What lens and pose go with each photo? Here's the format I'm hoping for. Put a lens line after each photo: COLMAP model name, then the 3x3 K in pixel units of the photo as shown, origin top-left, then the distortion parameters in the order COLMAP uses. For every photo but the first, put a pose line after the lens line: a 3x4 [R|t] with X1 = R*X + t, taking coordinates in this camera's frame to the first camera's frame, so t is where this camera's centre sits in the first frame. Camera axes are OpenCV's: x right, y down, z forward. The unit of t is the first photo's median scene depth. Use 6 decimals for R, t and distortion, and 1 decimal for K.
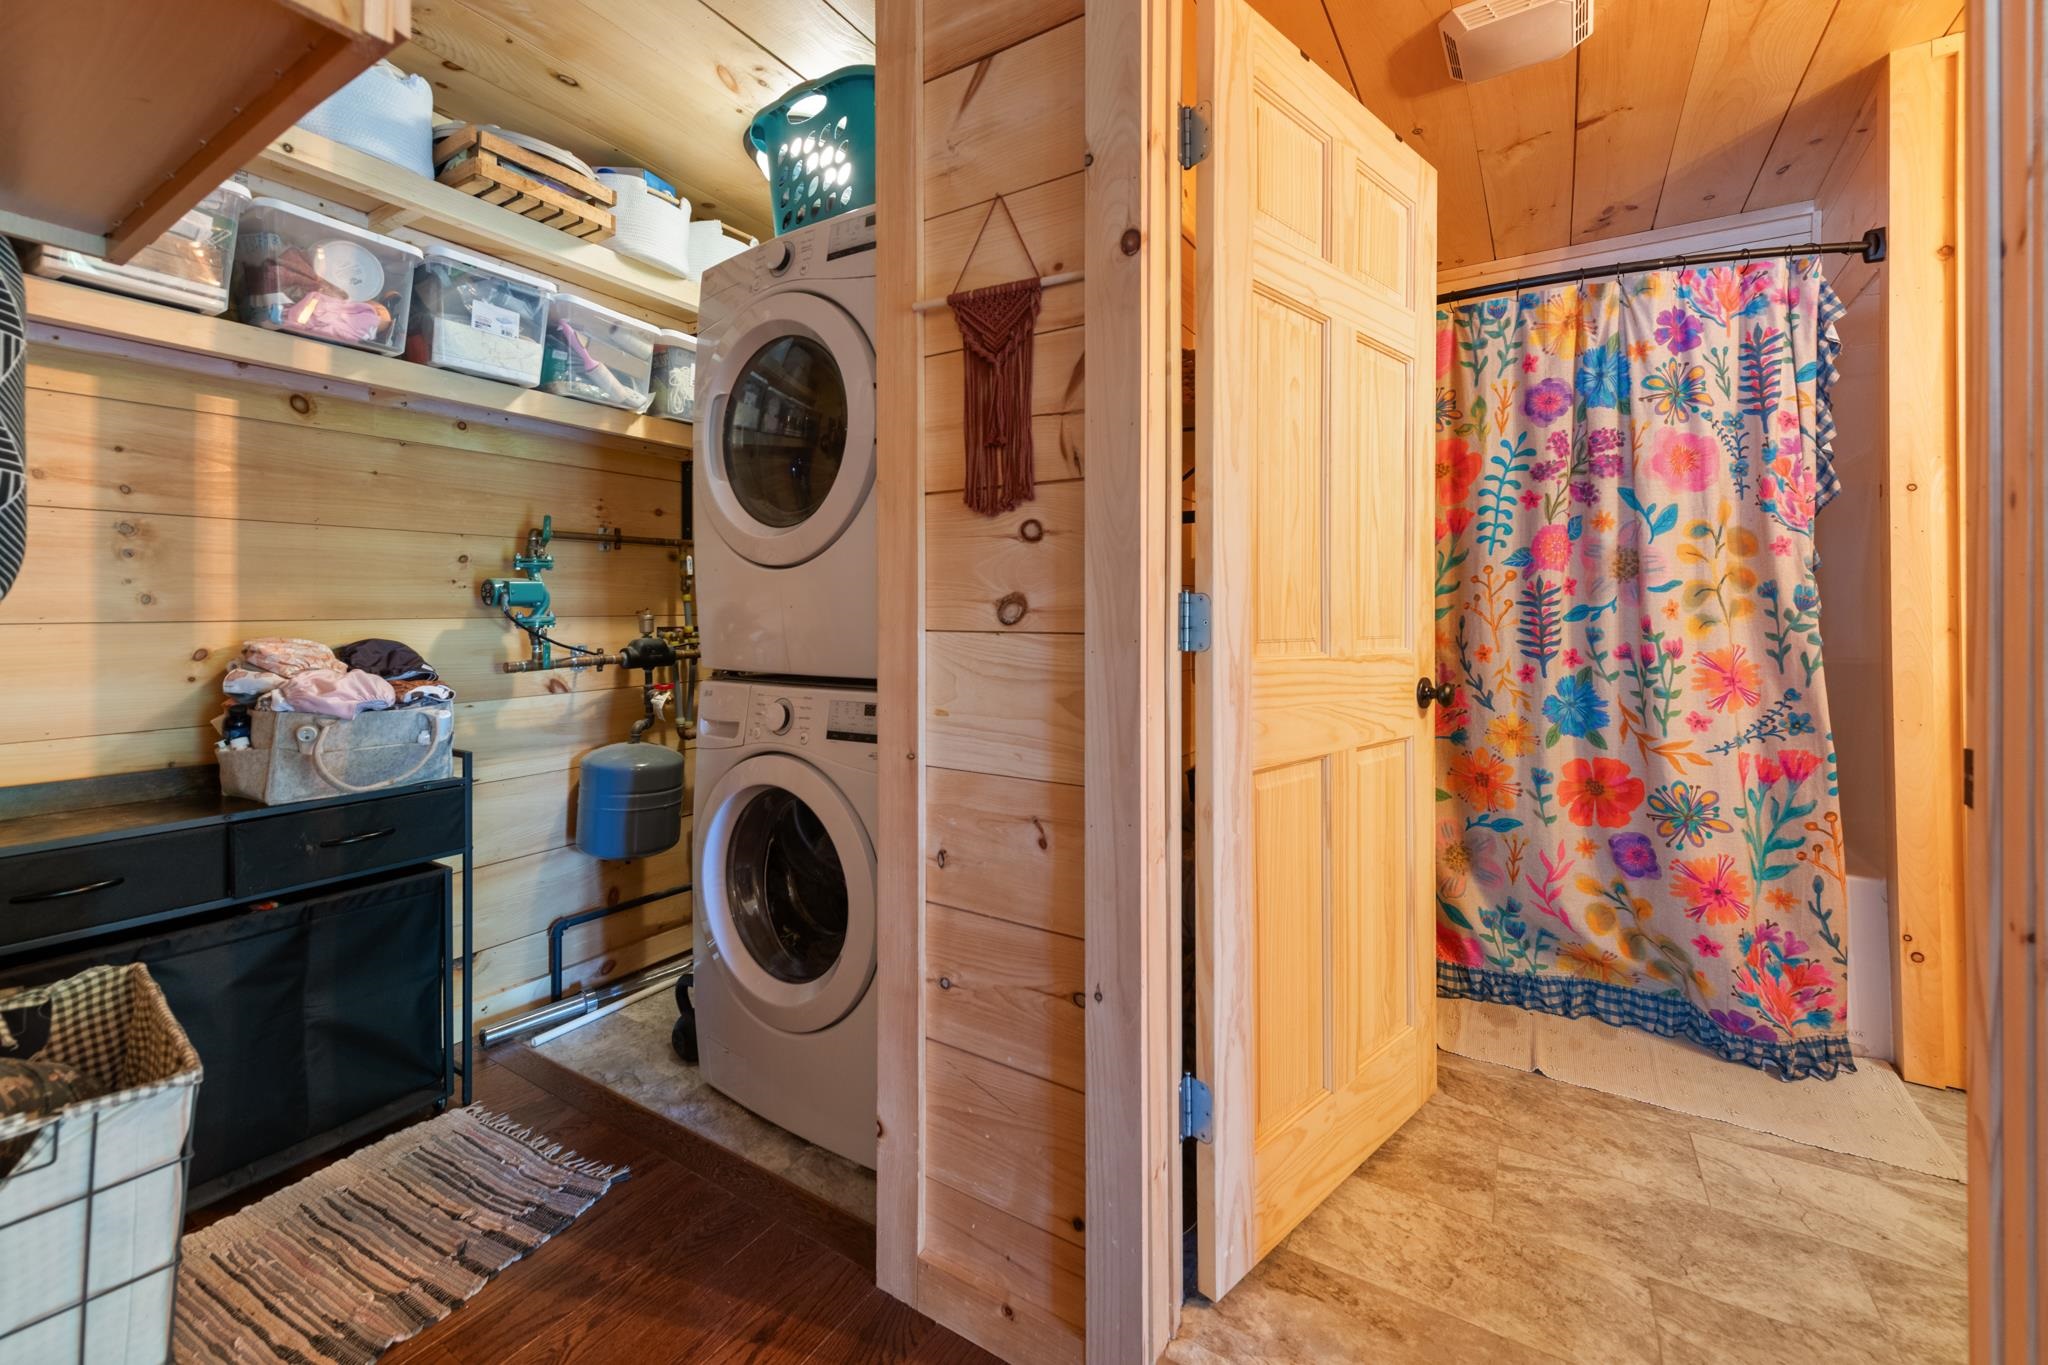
lens RADIAL K [[794.9, 0, 991.9], [0, 794.9, 611.7], [0, 0, 1]] dist [0.005030, -0.001926]
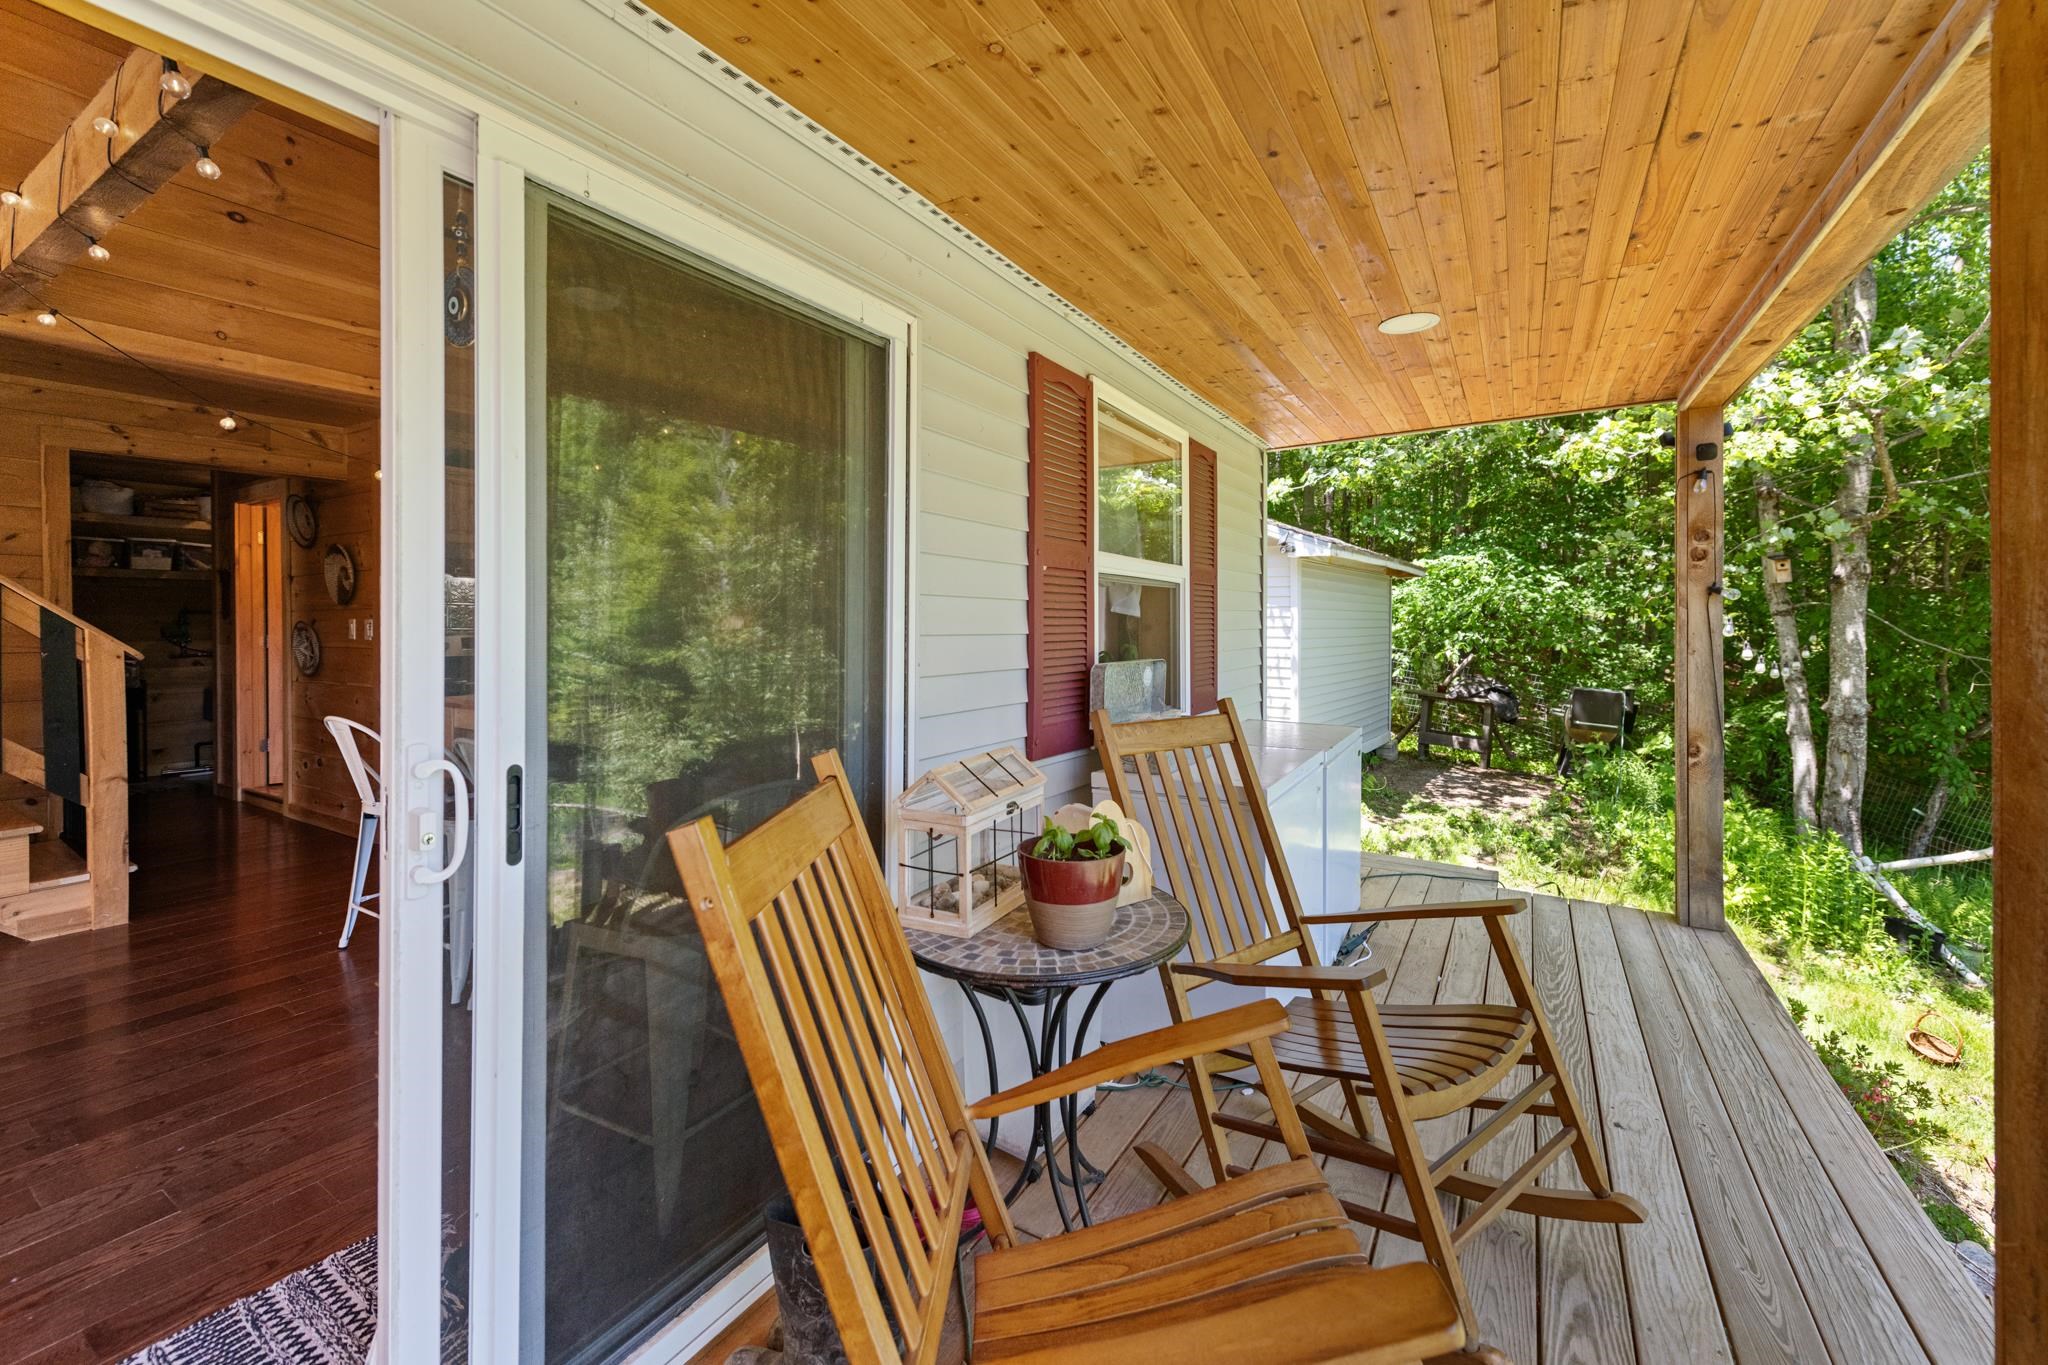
lens RADIAL K [[794.9, 0, 1000.0], [0, 794.9, 621.3], [0, 0, 1]] dist [0.005030, -0.001926]
pose [[0.999906, -0.001865, -0.013573, 3.262016], [0.001922, 0.999989, 0.004176, -0.091459], [0.013565, -0.004202, 0.999899, -2.527235]]
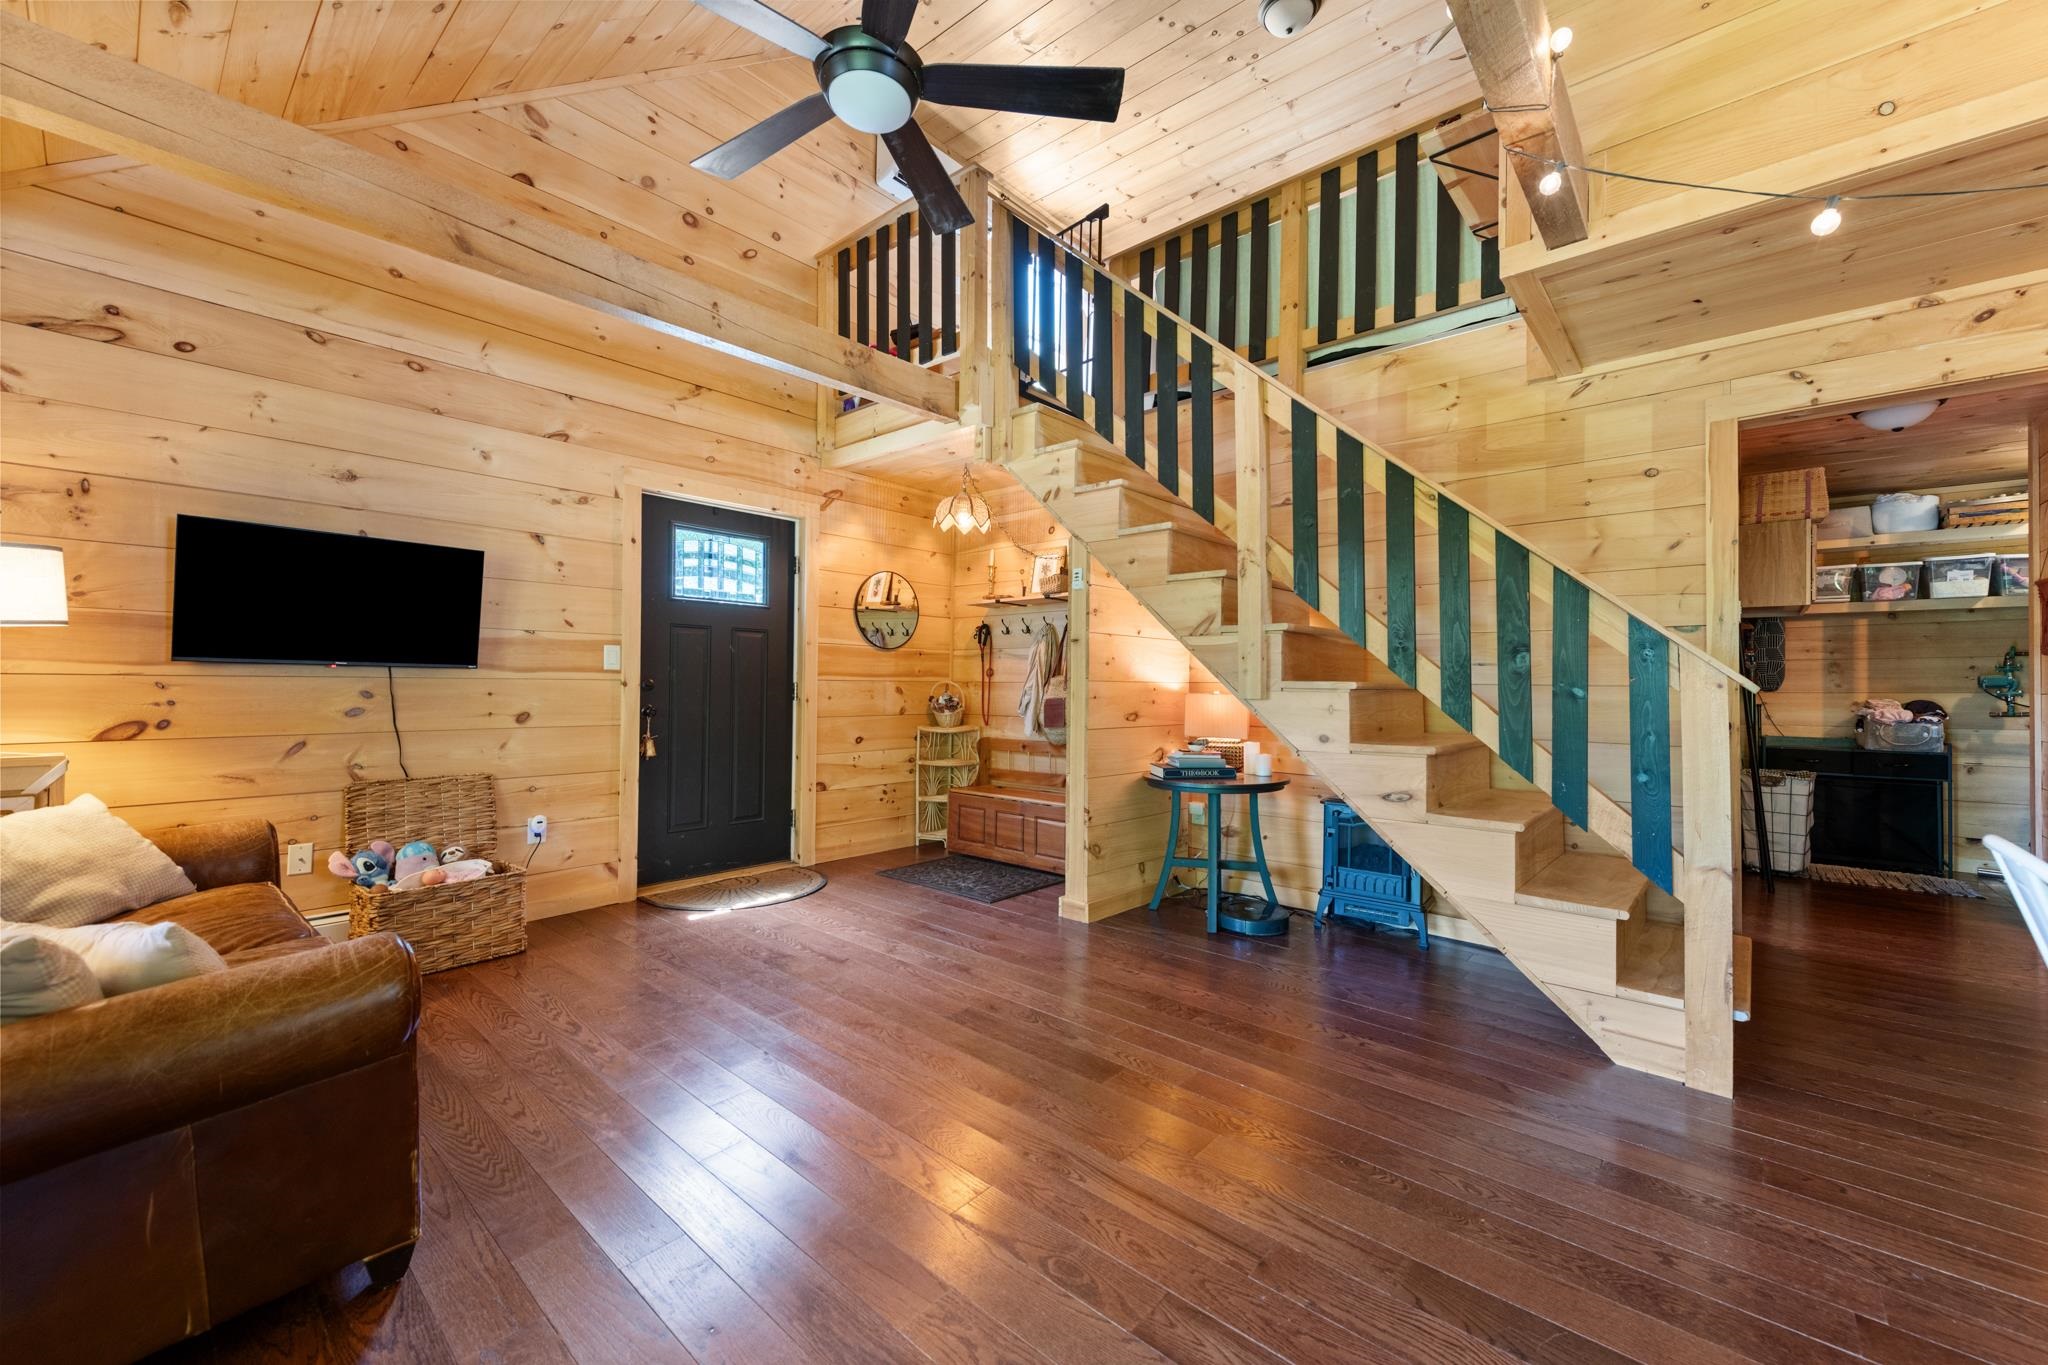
lens RADIAL K [[794.9, 0, 1030.6], [0, 794.9, 678.1], [0, 0, 1]] dist [0.005030, -0.001926]
pose [[-0.186027, -0.008441, -0.982508, 2.610184], [-0.004006, 0.999961, -0.007832, -0.006771], [0.982536, 0.002479, -0.186054, -1.552810]]
